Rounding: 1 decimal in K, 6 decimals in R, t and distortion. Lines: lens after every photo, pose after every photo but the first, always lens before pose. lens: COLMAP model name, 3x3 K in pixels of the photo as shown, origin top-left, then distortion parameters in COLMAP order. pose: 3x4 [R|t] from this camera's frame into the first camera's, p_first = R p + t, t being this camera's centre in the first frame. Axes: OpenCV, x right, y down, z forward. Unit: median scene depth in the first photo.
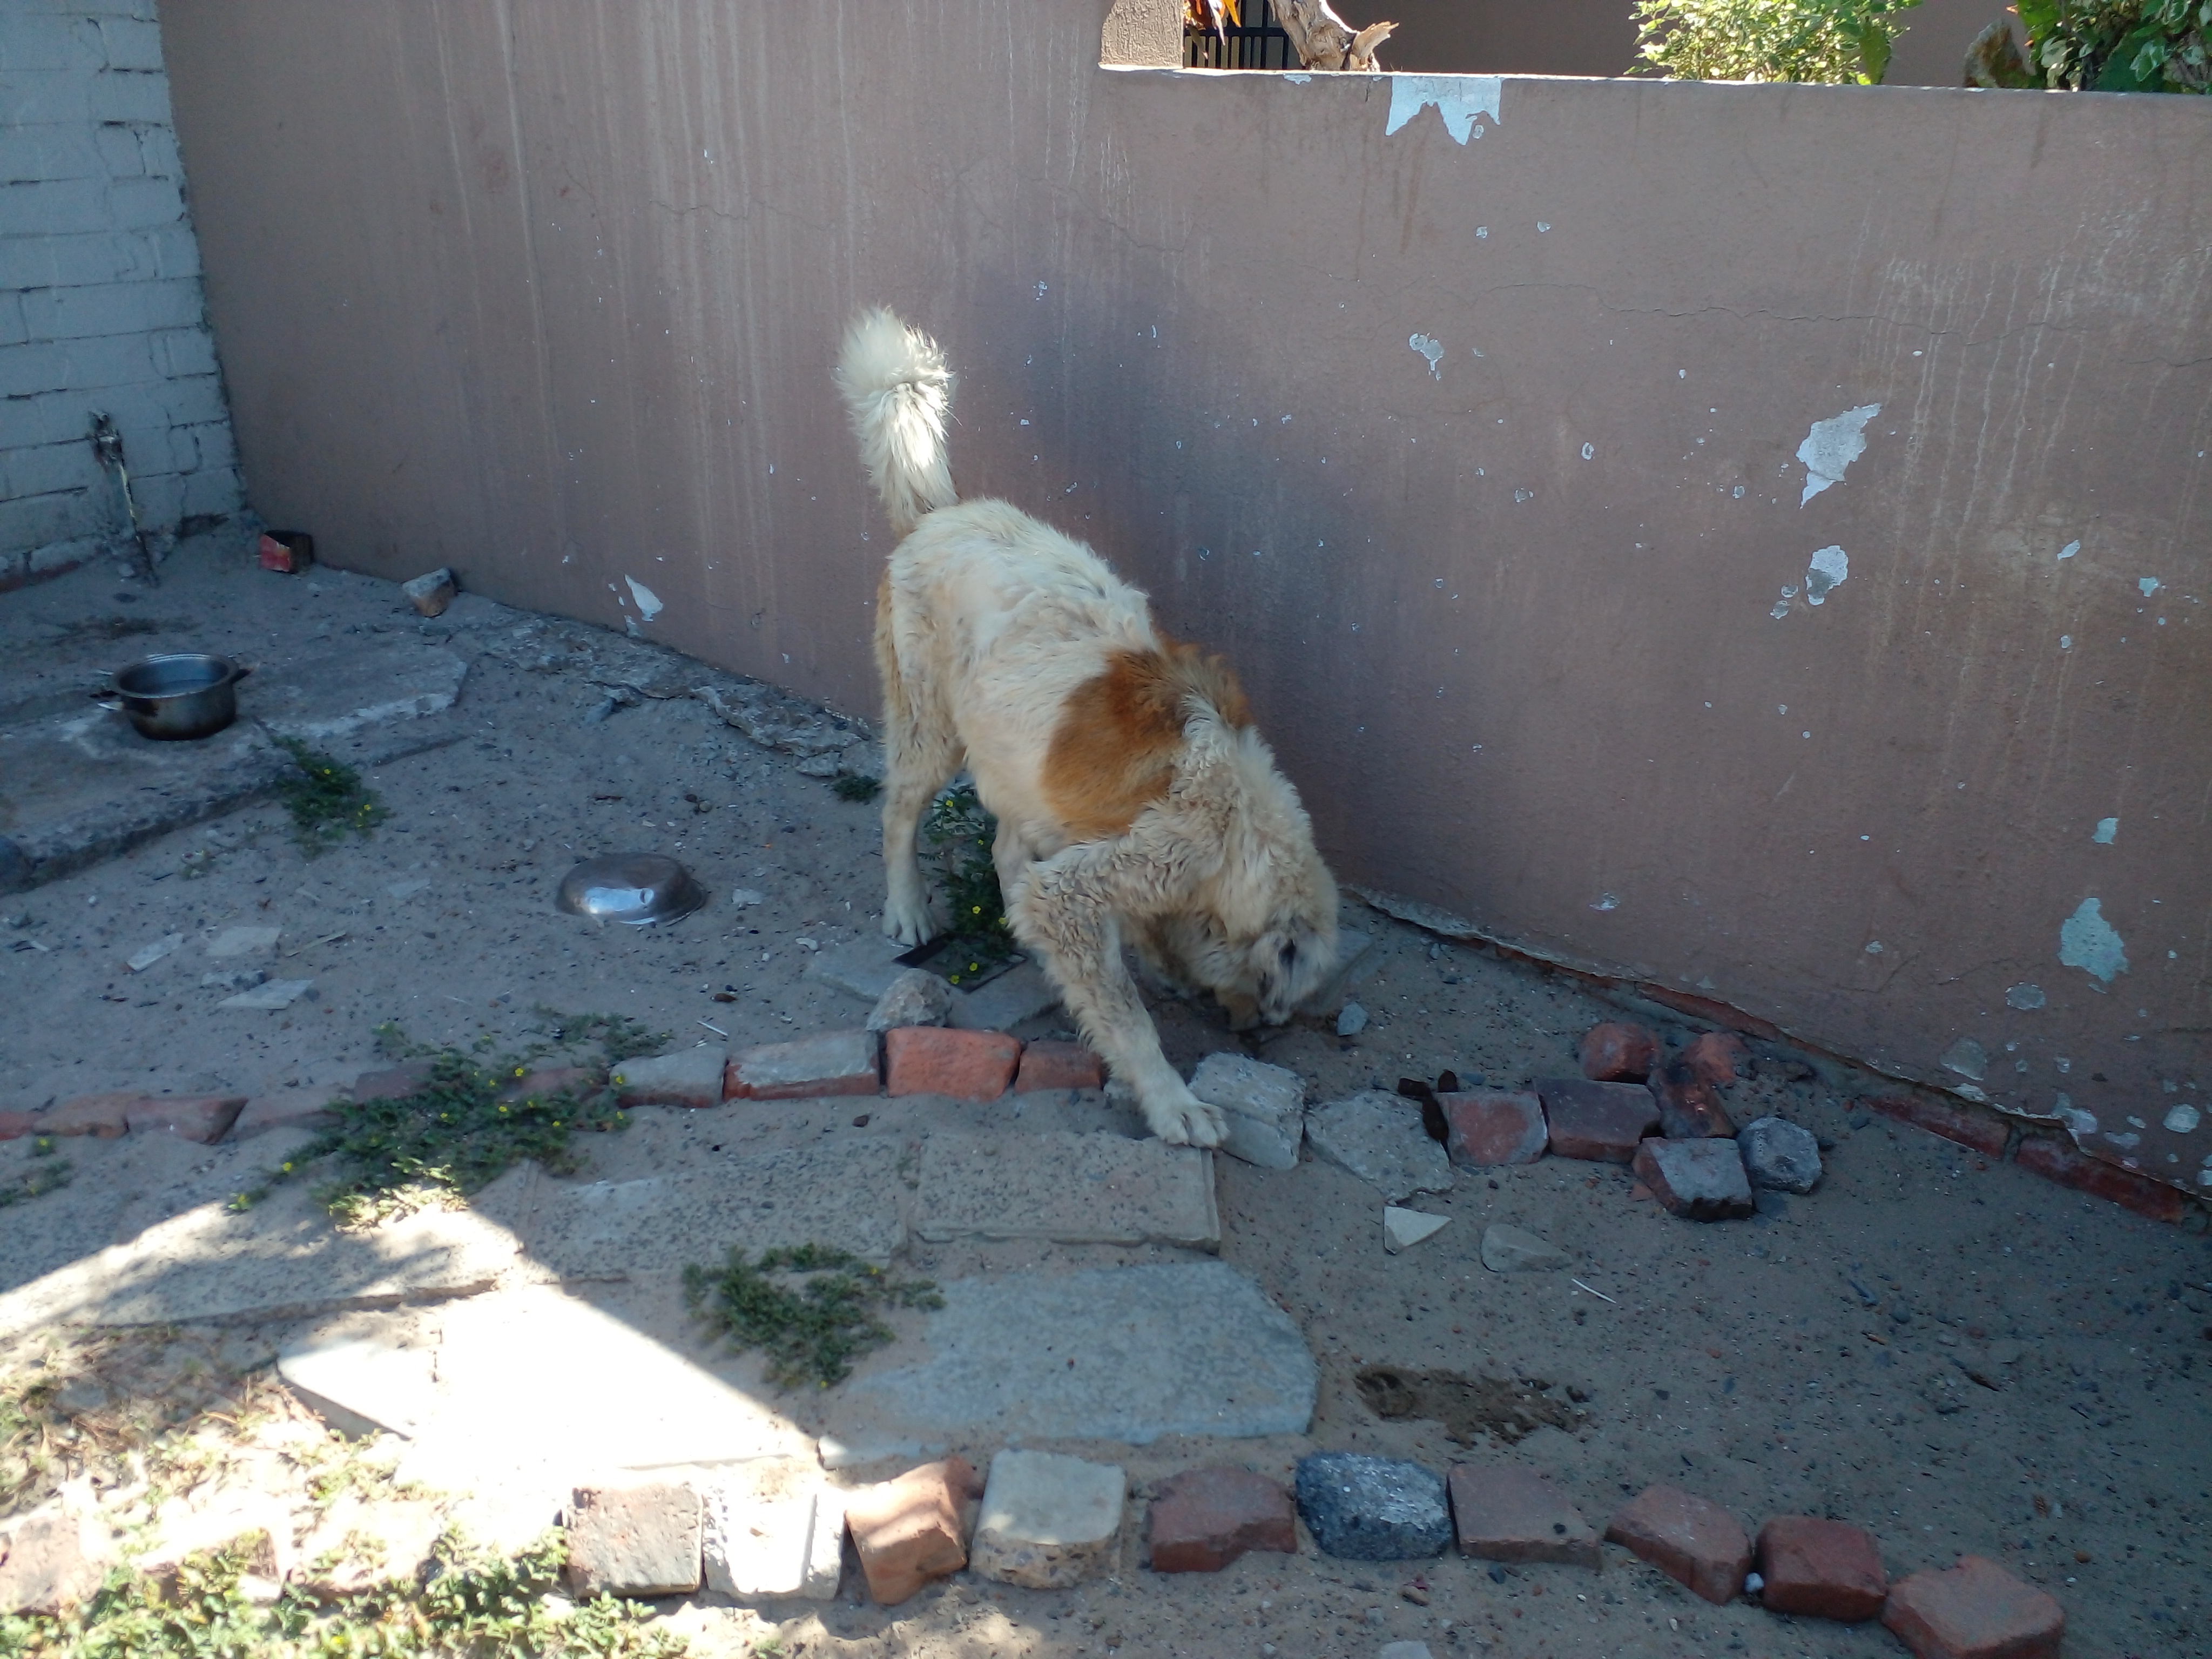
lens RADIAL K [[1759.5, 0, 1092.0], [0, 1759.5, 841.2], [0, 0, 1]] dist [0.042282, -0.064216]
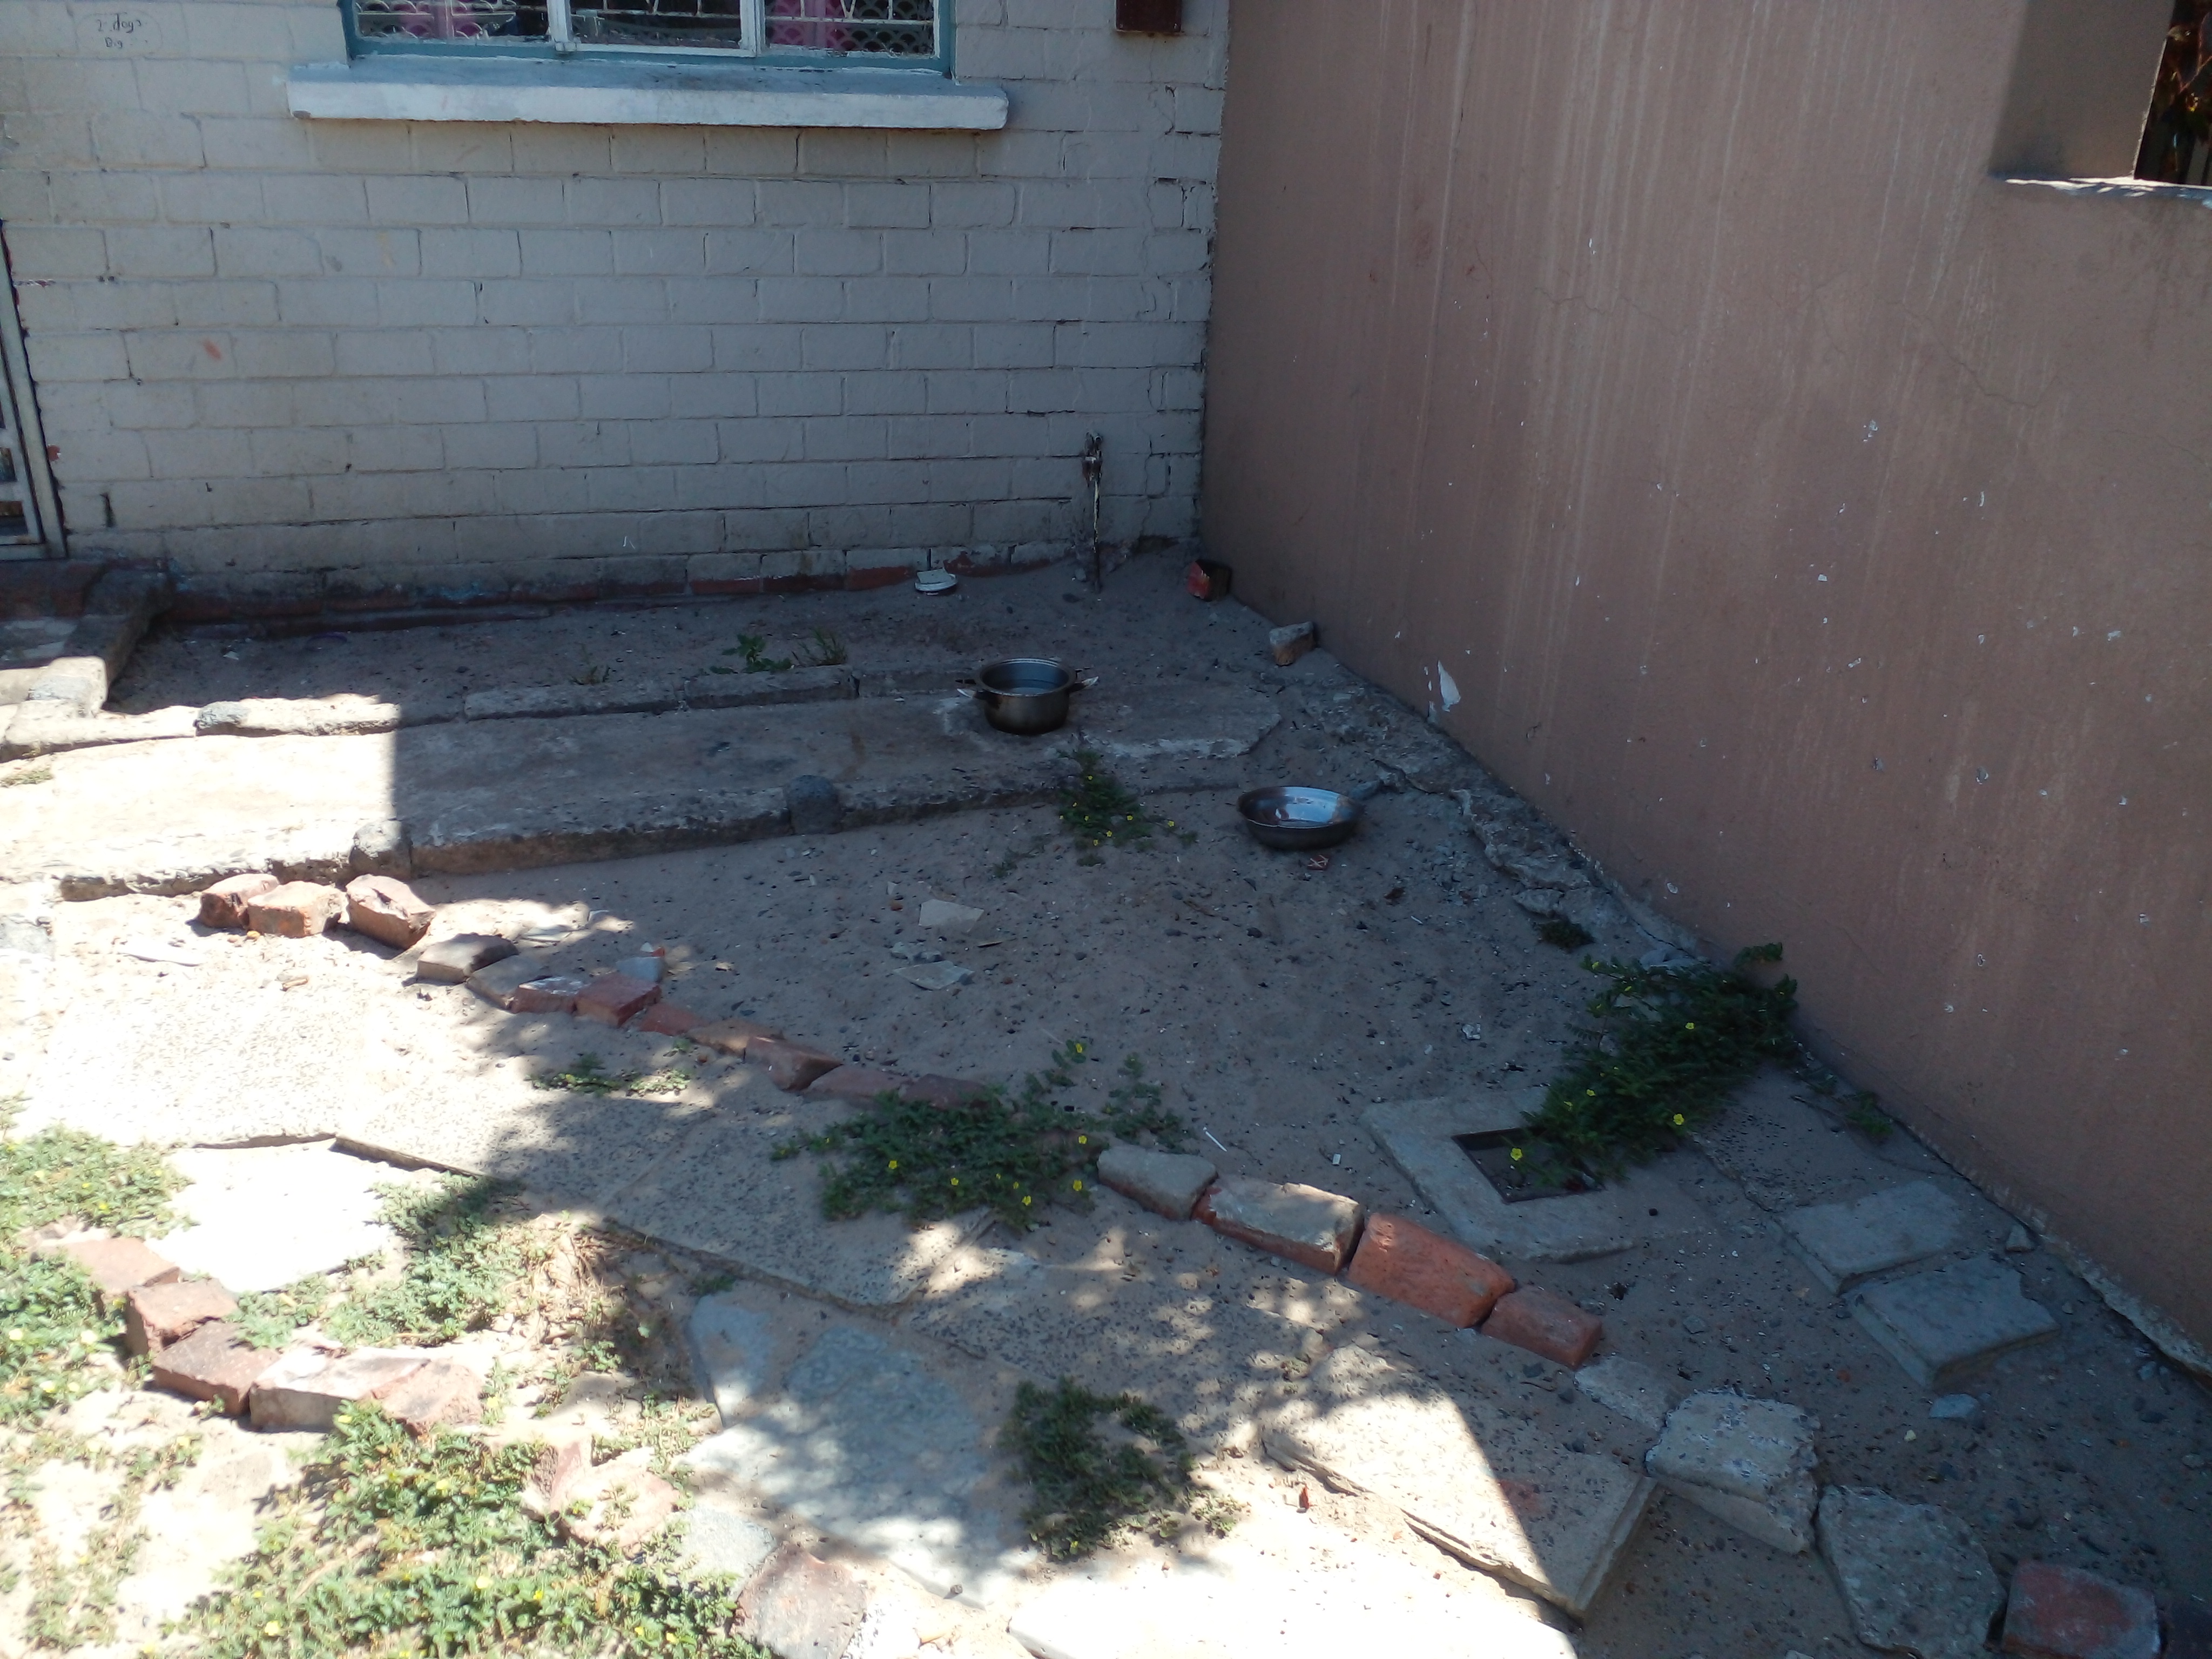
lens RADIAL K [[1759.5, 0, 1102.4], [0, 1759.5, 866.1], [0, 0, 1]] dist [0.042282, -0.064216]
pose [[0.805304, 0.251570, -0.536841, 0.161965], [-0.259177, 0.963782, 0.062853, -0.064761], [0.533210, 0.088521, 0.841339, 0.106644]]
